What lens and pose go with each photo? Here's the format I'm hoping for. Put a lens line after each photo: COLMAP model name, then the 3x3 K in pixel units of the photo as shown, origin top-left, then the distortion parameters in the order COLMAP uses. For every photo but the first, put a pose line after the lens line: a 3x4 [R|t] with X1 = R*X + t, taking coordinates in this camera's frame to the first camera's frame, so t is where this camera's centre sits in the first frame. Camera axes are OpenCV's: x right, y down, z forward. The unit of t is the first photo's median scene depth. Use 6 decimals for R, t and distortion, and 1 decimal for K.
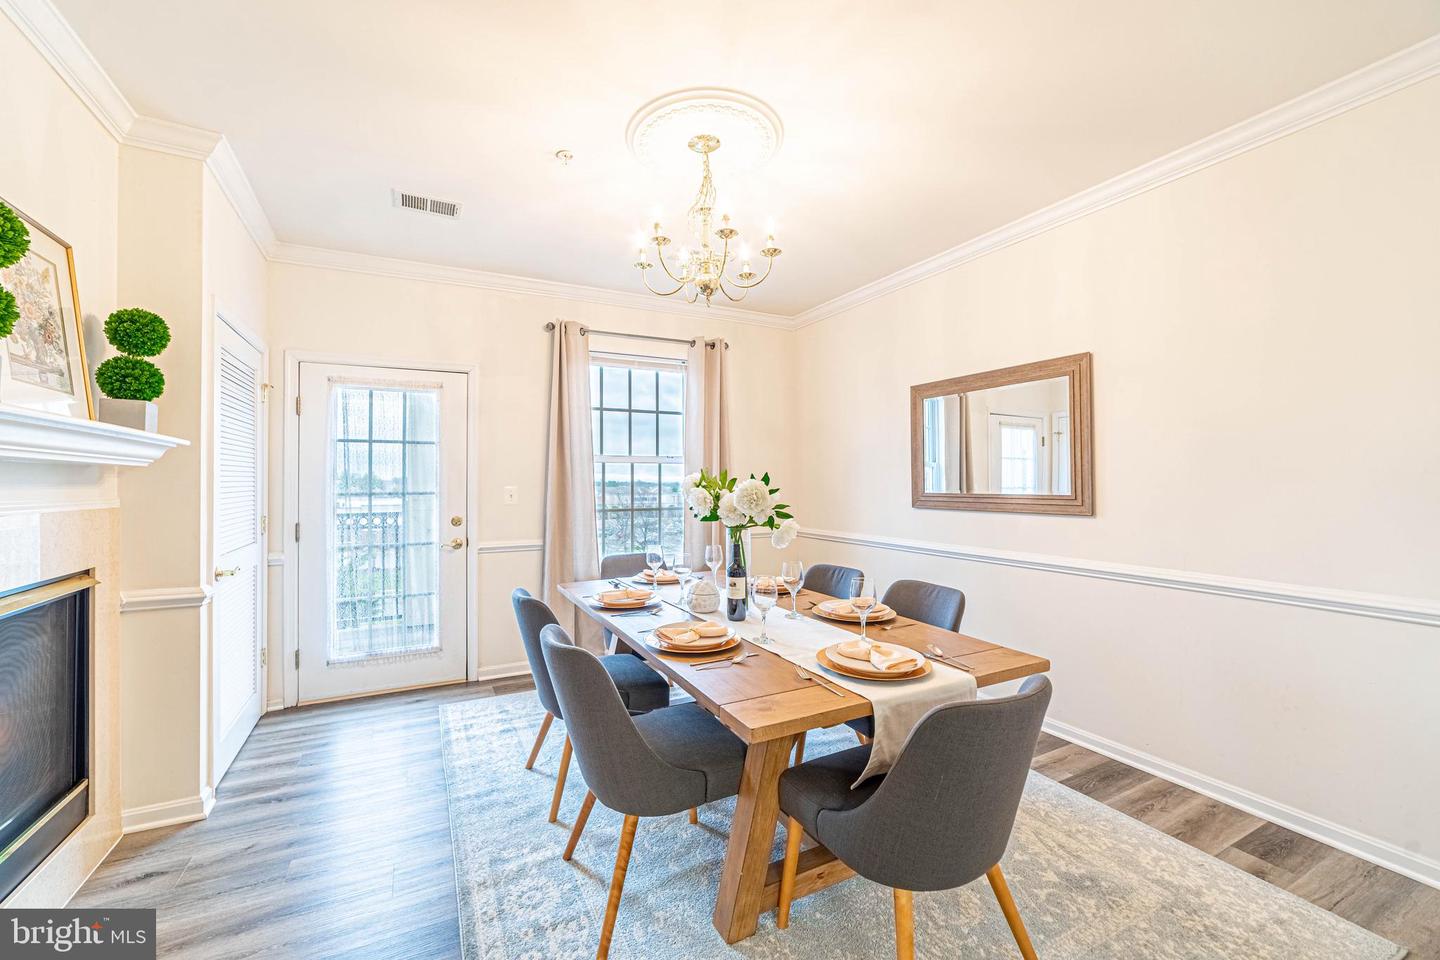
lens RADIAL K [[564.6, 0, 682.5], [0, 564.6, 477.7], [0, 0, 1]] dist [-0.010653, 0.000711]
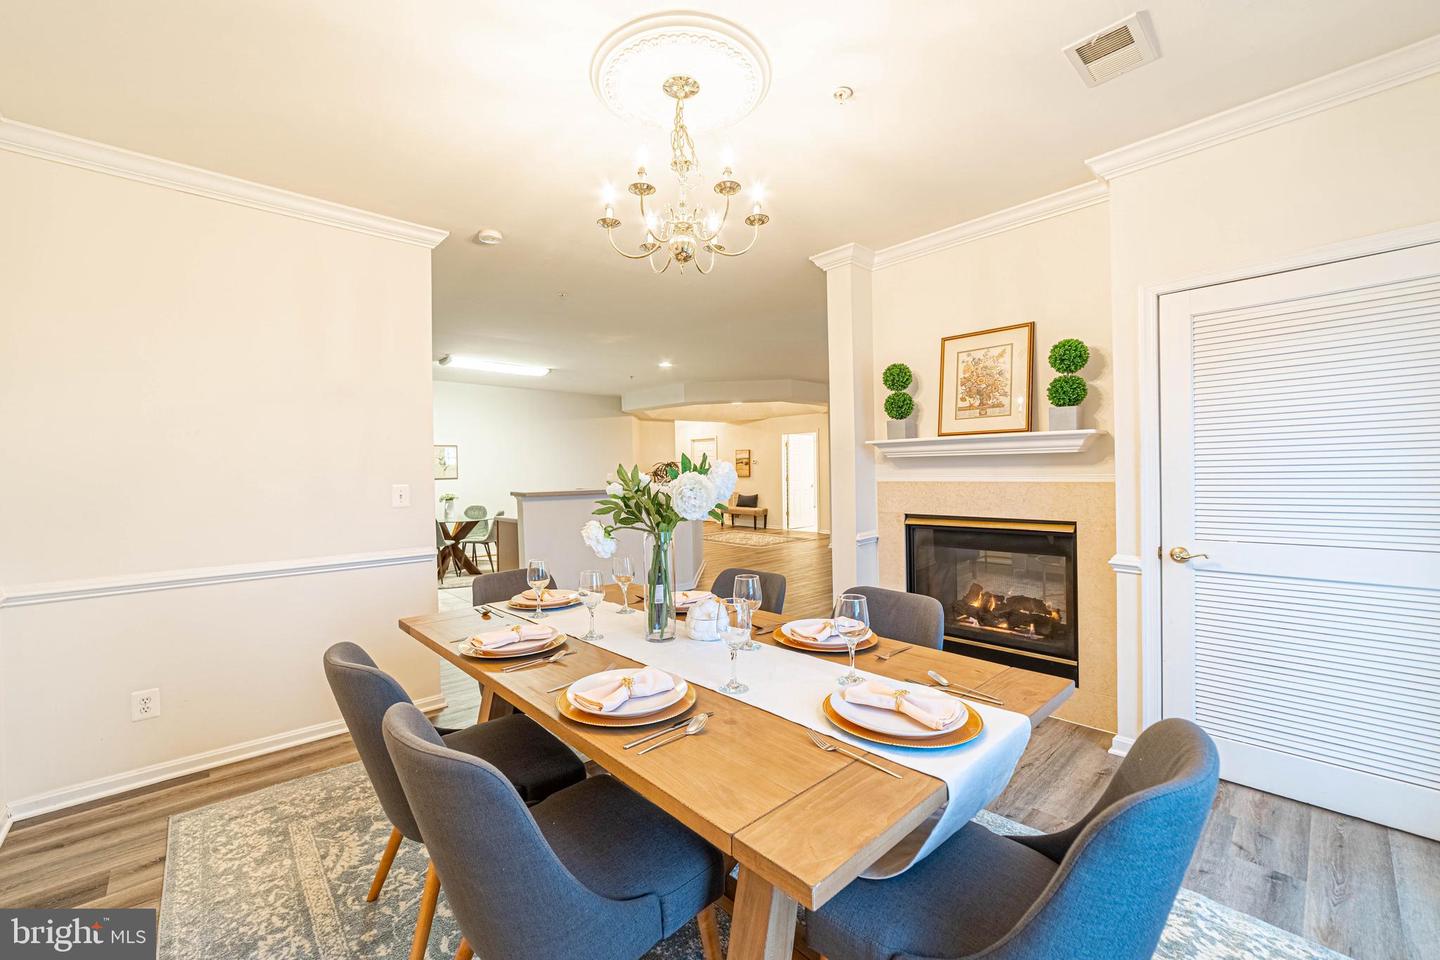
lens RADIAL K [[555.9, 0, 698.6], [0, 555.9, 475.8], [0, 0, 1]] dist [-0.013604, 0.000527]
pose [[-0.955270, 0.025581, -0.294626, 0.235209], [0.025995, 0.999659, 0.002512, 0.007906], [0.294590, -0.005259, -0.955609, 1.528001]]
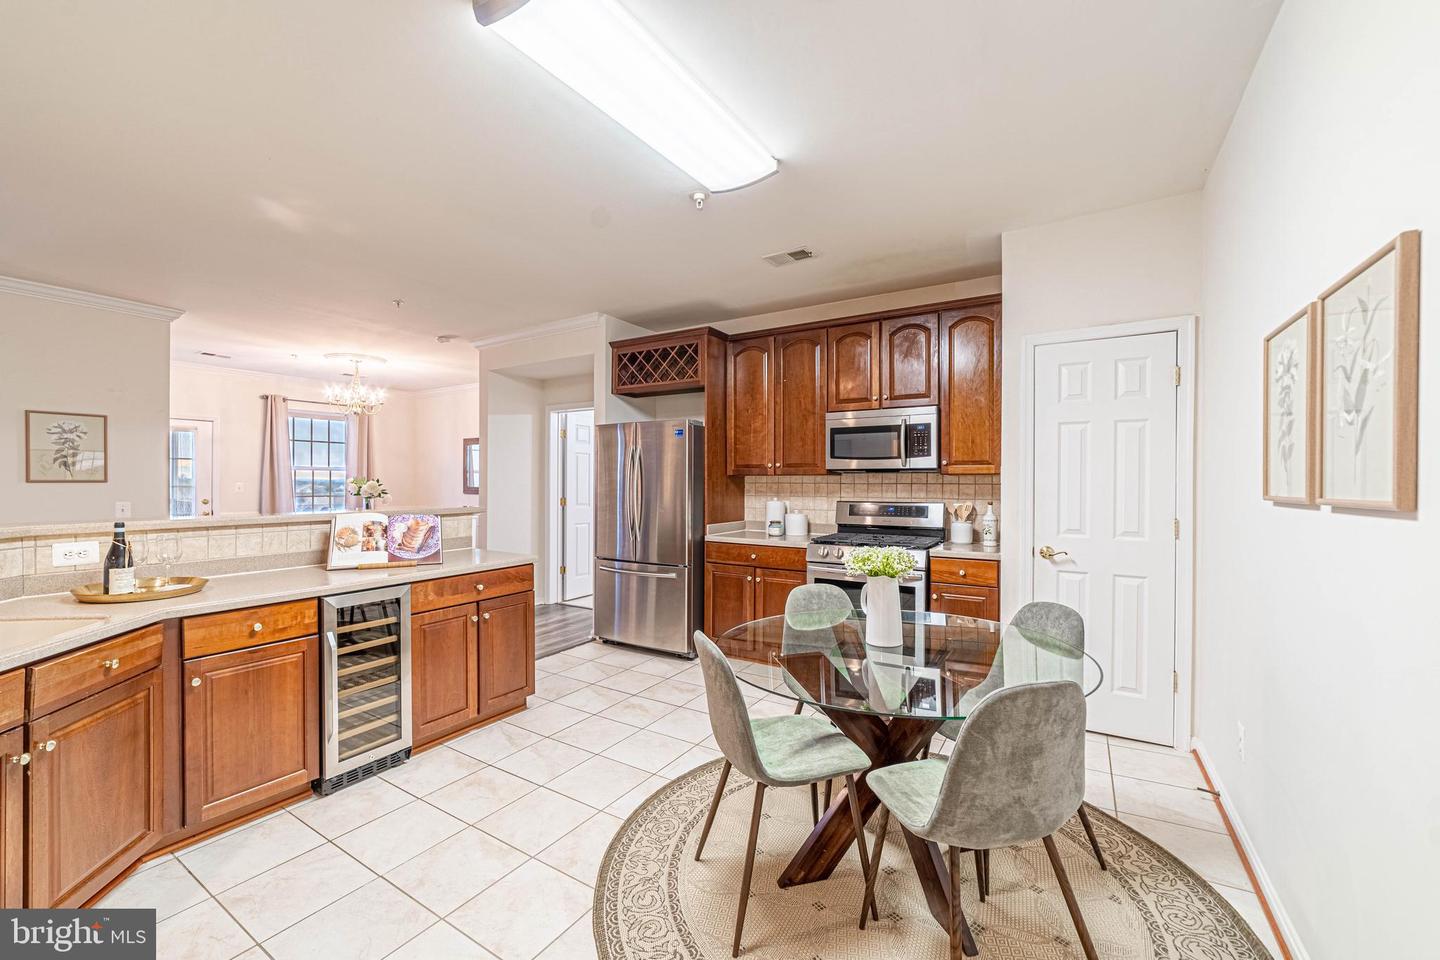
lens RADIAL K [[601.5, 0, 682.3], [0, 601.5, 477.7], [0, 0, 1]] dist [-0.015546, 0.000278]
pose [[0.867355, 0.009879, 0.497592, -0.025445], [-0.010867, 0.999941, -0.000912, -0.023128], [-0.497571, -0.004616, 0.867411, -2.044421]]
